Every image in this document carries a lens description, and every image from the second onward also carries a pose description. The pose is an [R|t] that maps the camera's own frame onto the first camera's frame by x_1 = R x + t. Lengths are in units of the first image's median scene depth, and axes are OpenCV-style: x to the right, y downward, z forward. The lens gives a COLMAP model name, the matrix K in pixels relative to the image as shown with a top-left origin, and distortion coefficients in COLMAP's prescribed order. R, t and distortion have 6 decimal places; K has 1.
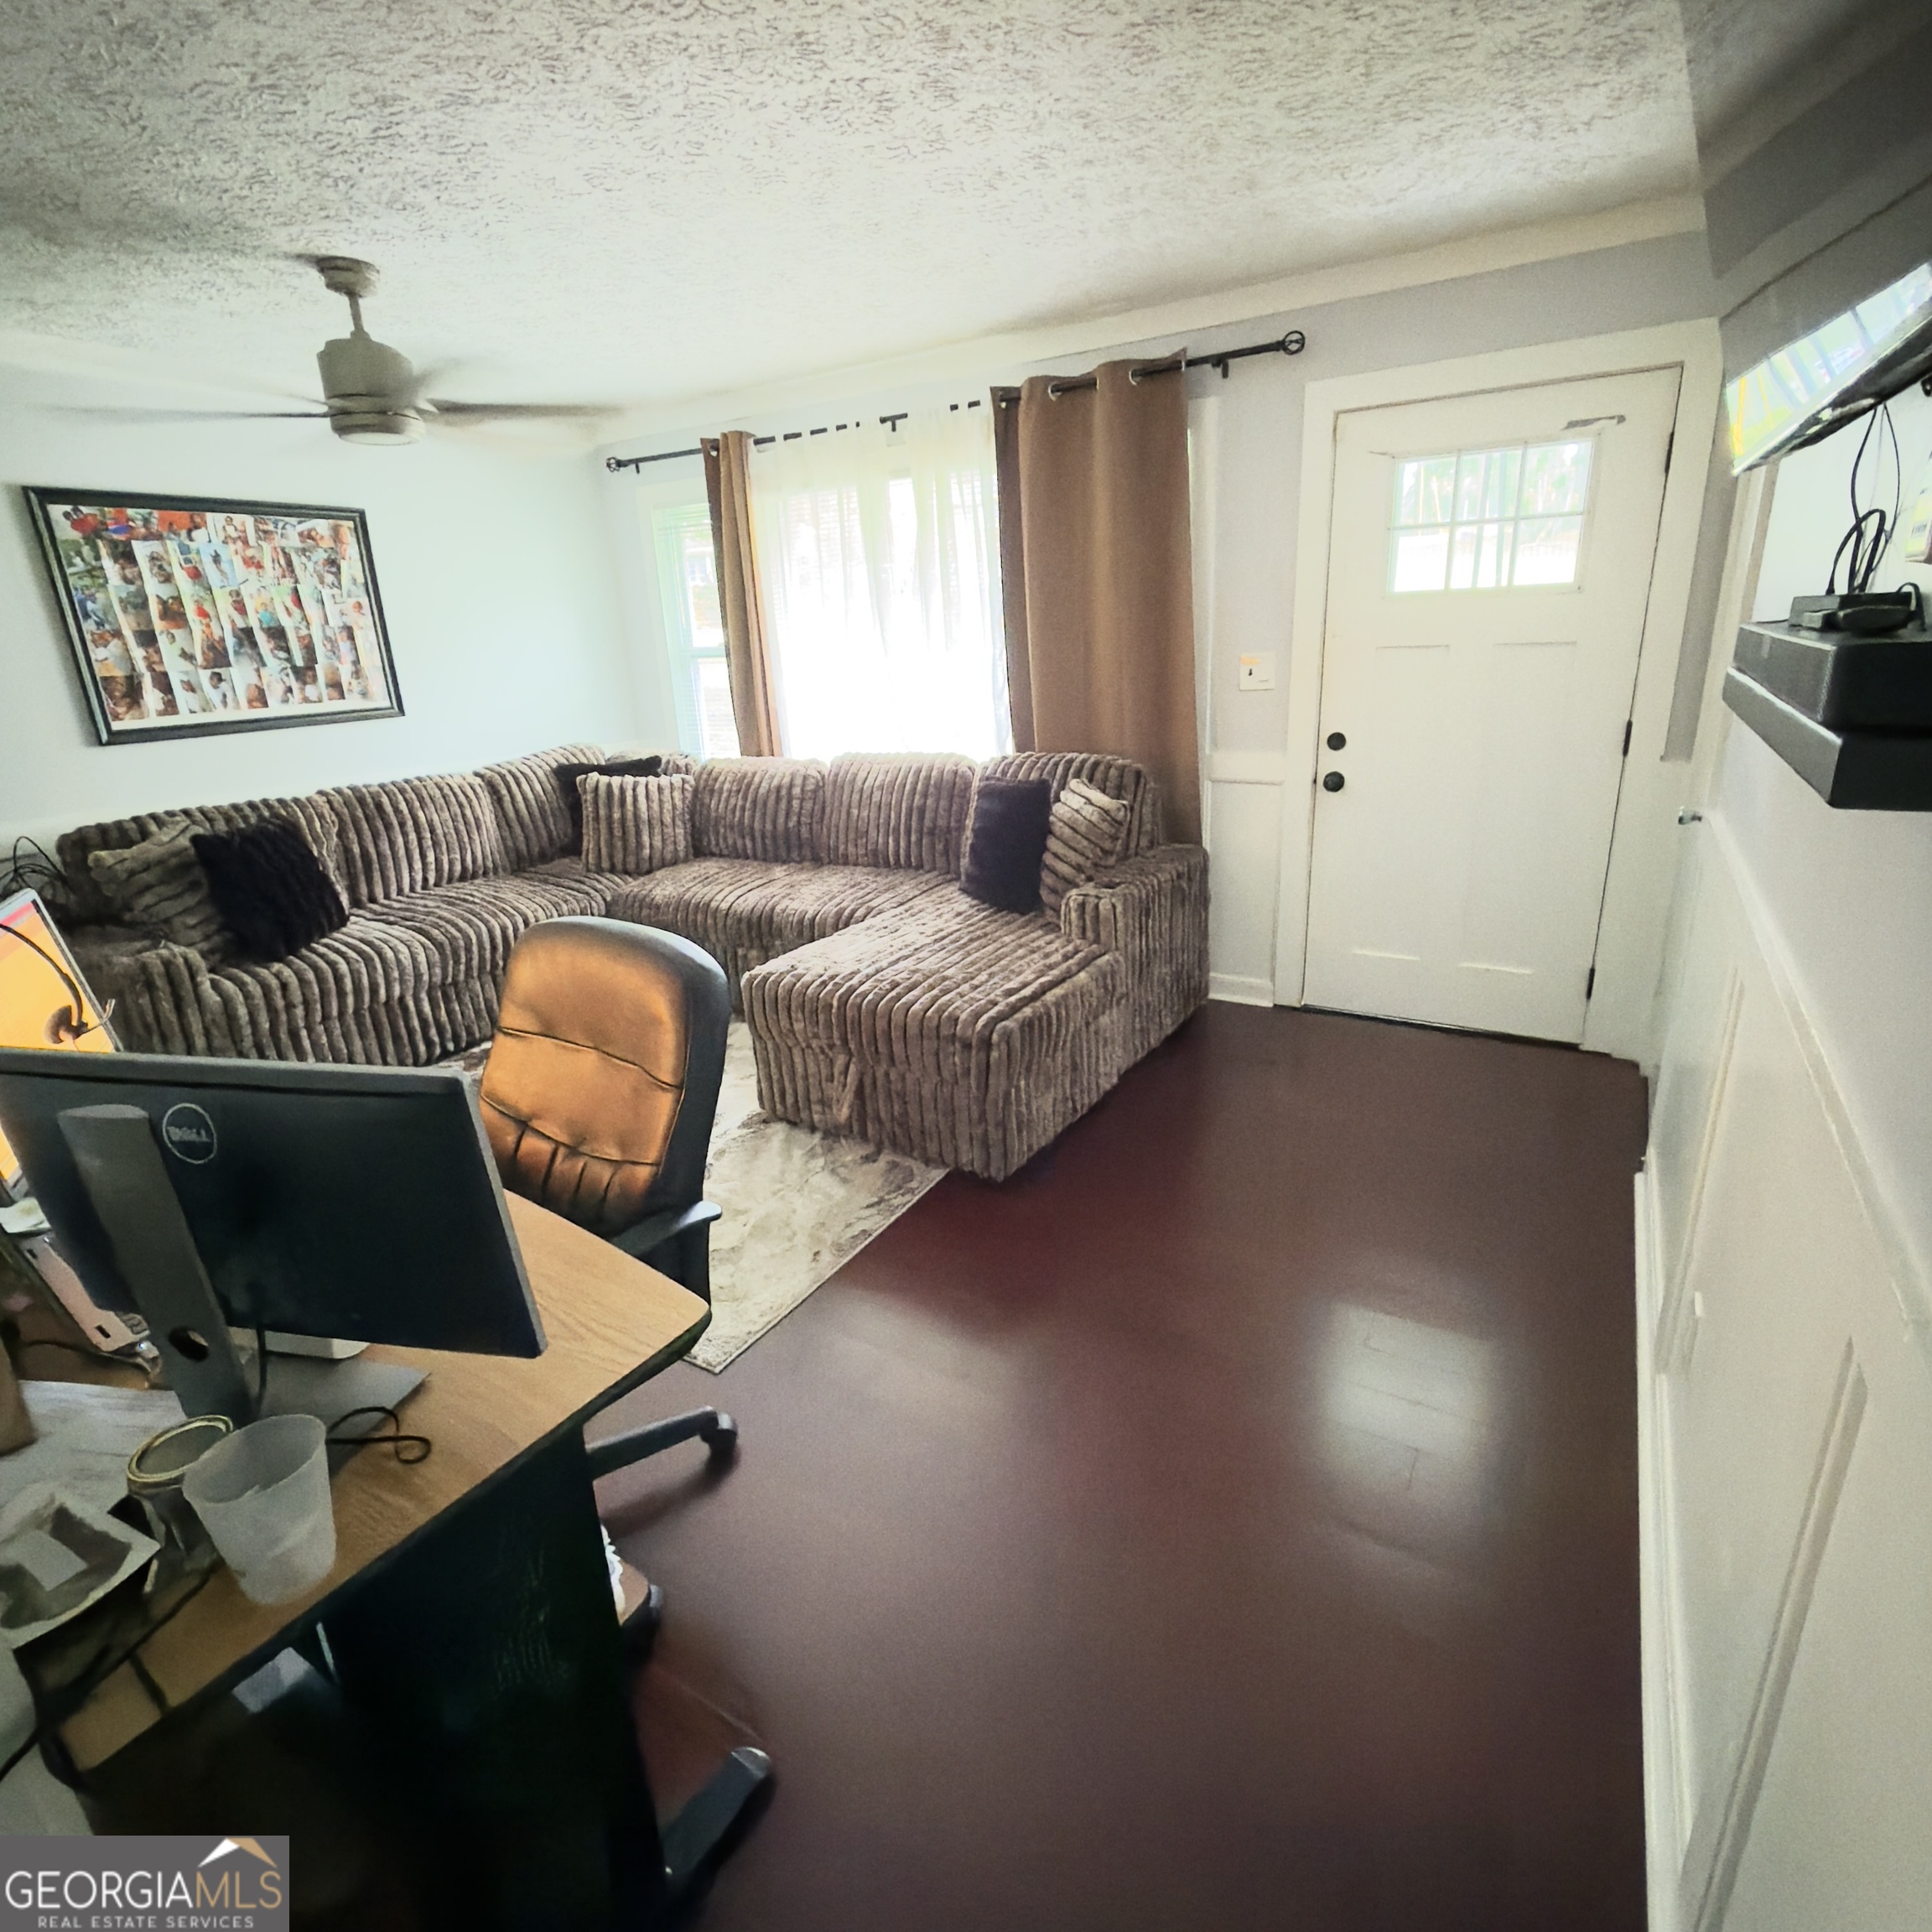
lens RADIAL K [[1024.4, 0, 962.3], [0, 1024.4, 962.4], [0, 0, 1]] dist [0.003496, -0.000220]
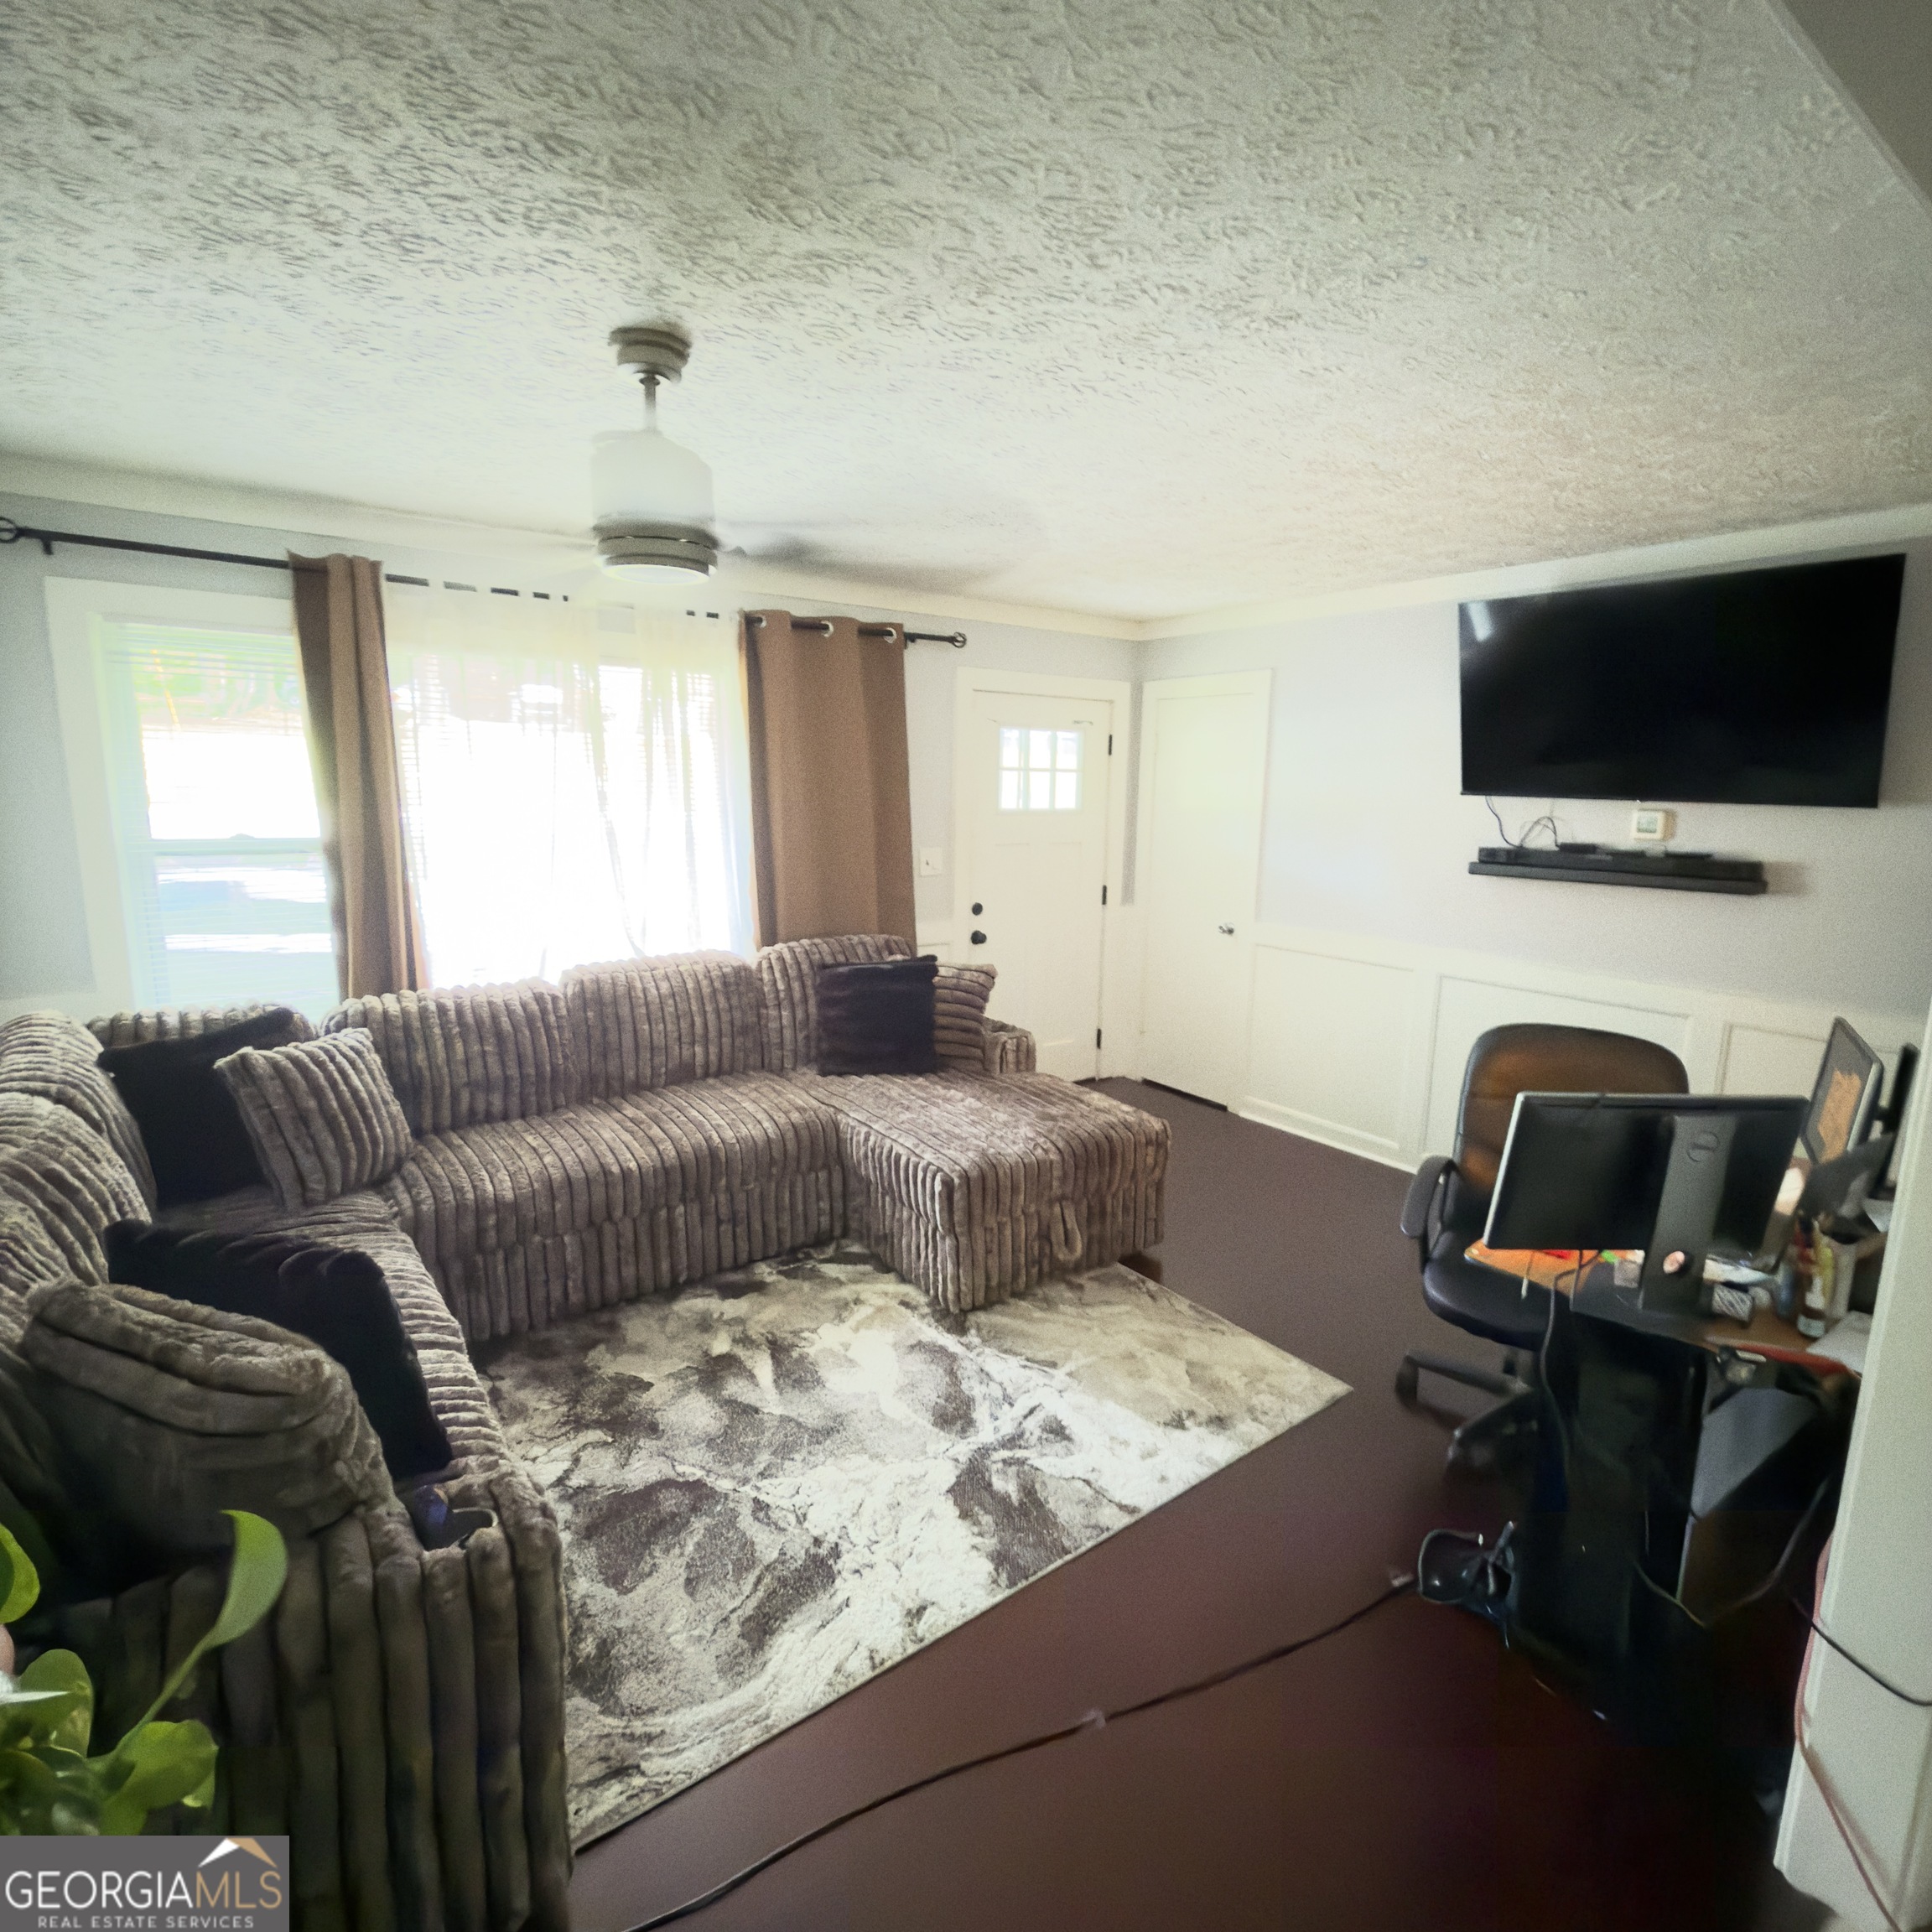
lens RADIAL K [[1024.4, 0, 957.1], [0, 1024.4, 971.2], [0, 0, 1]] dist [0.003496, -0.000220]
pose [[0.375148, -0.110132, 0.920399, -0.930341], [0.275101, 0.961411, 0.002910, -0.144956], [-0.885202, 0.252111, 0.390969, 0.496763]]
